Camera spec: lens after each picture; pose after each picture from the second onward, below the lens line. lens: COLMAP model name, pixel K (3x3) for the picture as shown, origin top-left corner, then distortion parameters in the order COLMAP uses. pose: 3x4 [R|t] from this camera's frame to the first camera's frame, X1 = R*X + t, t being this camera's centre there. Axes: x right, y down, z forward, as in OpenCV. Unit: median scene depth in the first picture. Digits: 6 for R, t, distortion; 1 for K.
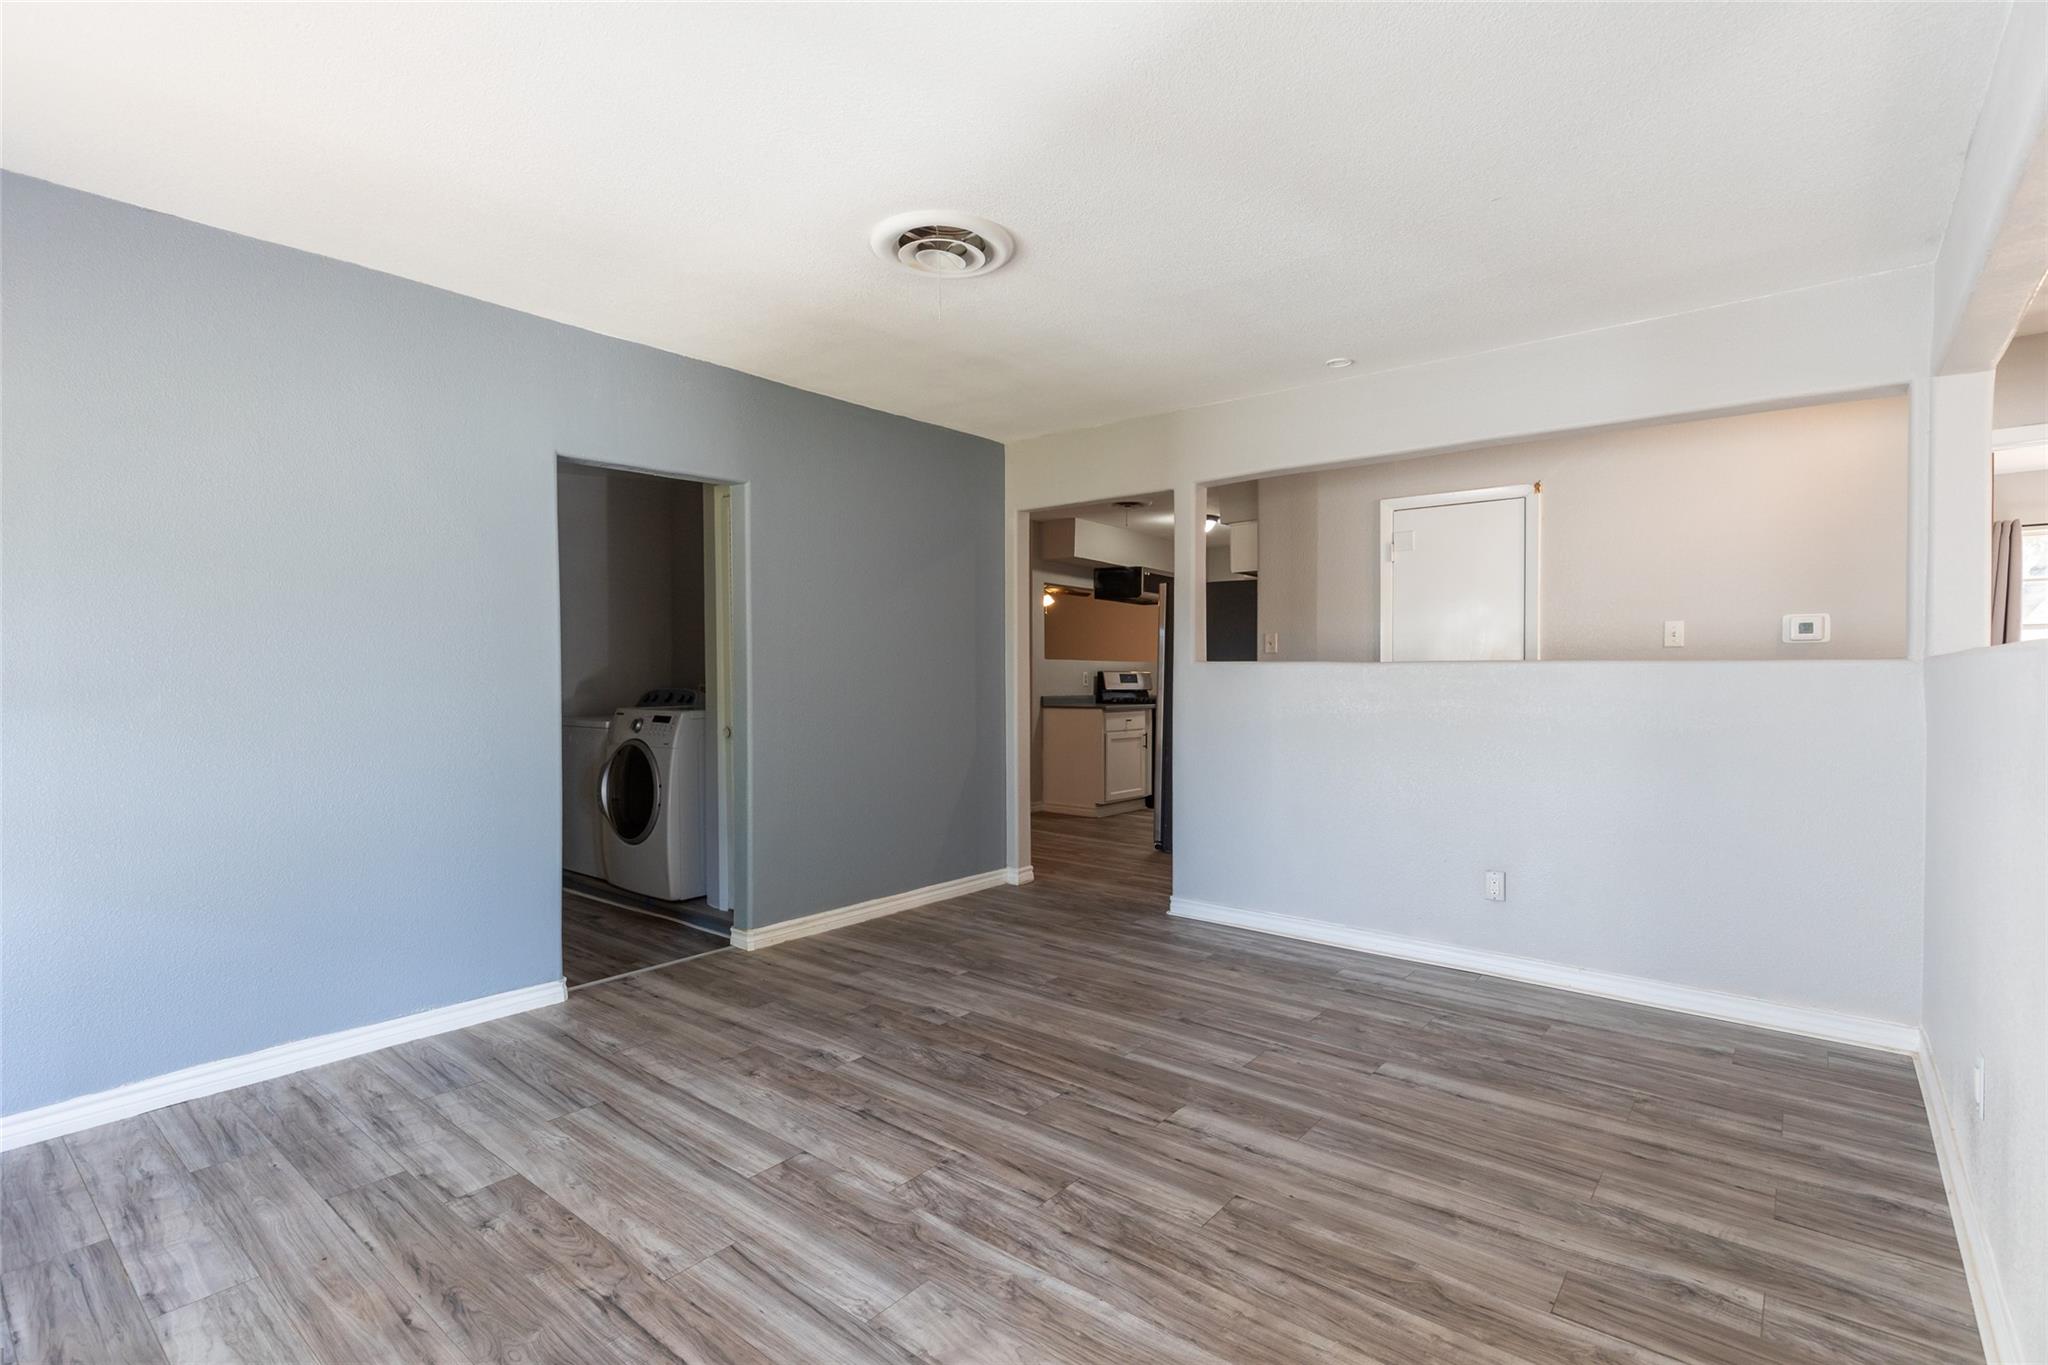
lens RADIAL K [[926.3, 0, 1024.2], [0, 926.3, 678.2], [0, 0, 1]] dist [0.005141, 0.000148]
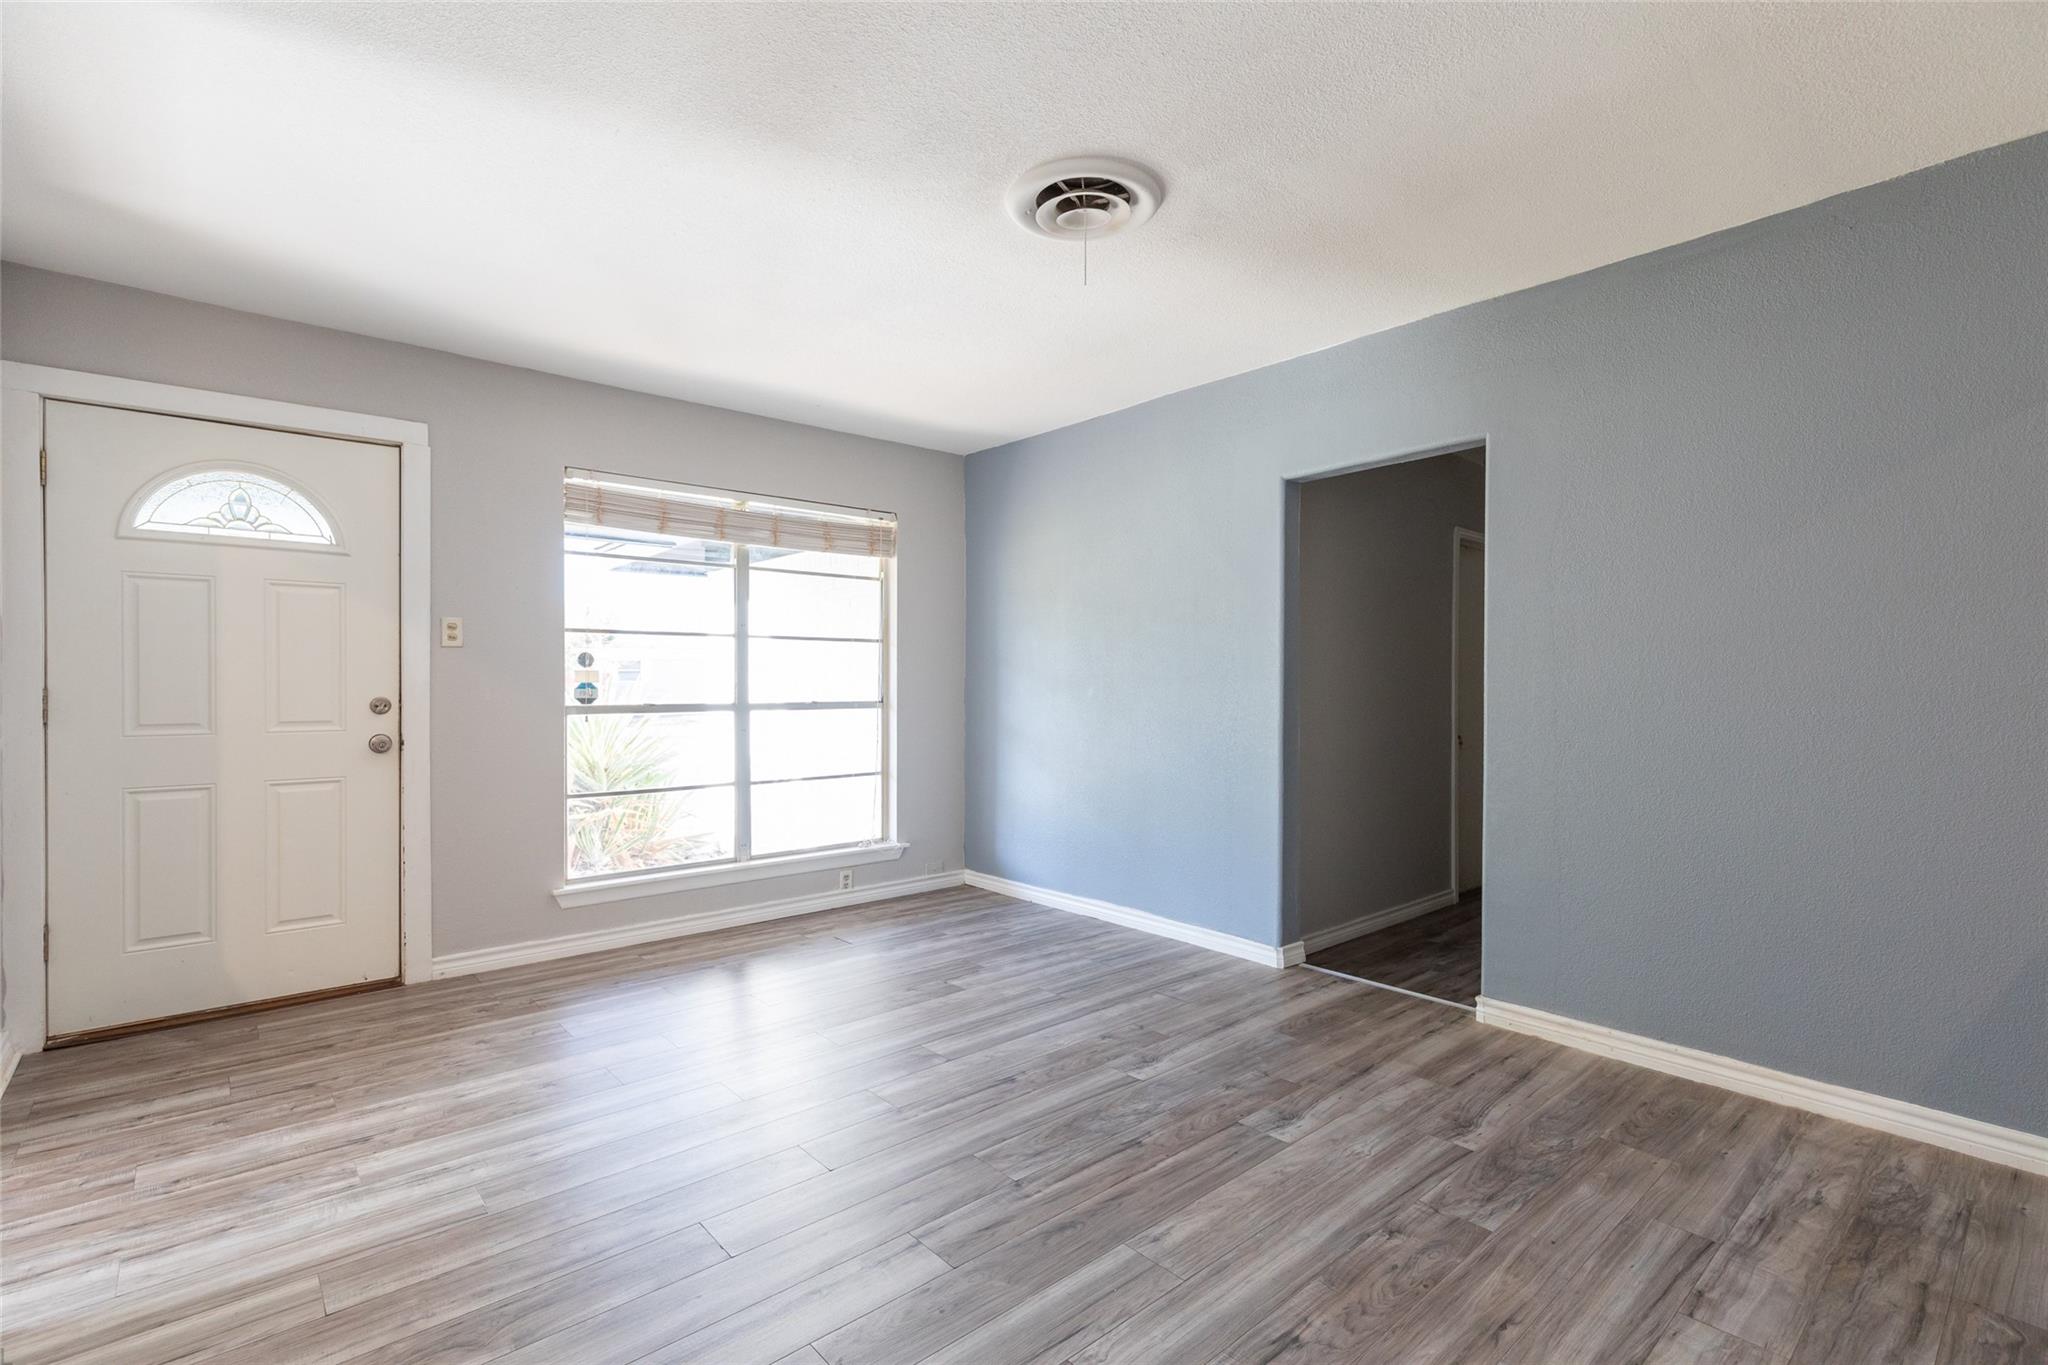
lens RADIAL K [[926.3, 0, 1026.1], [0, 926.3, 685.9], [0, 0, 1]] dist [0.005141, 0.000148]
pose [[-0.141261, 0.008166, -0.989939, 0.726250], [-0.008723, 0.999917, 0.009493, 0.000564], [0.989934, 0.009976, -0.141178, 0.955742]]
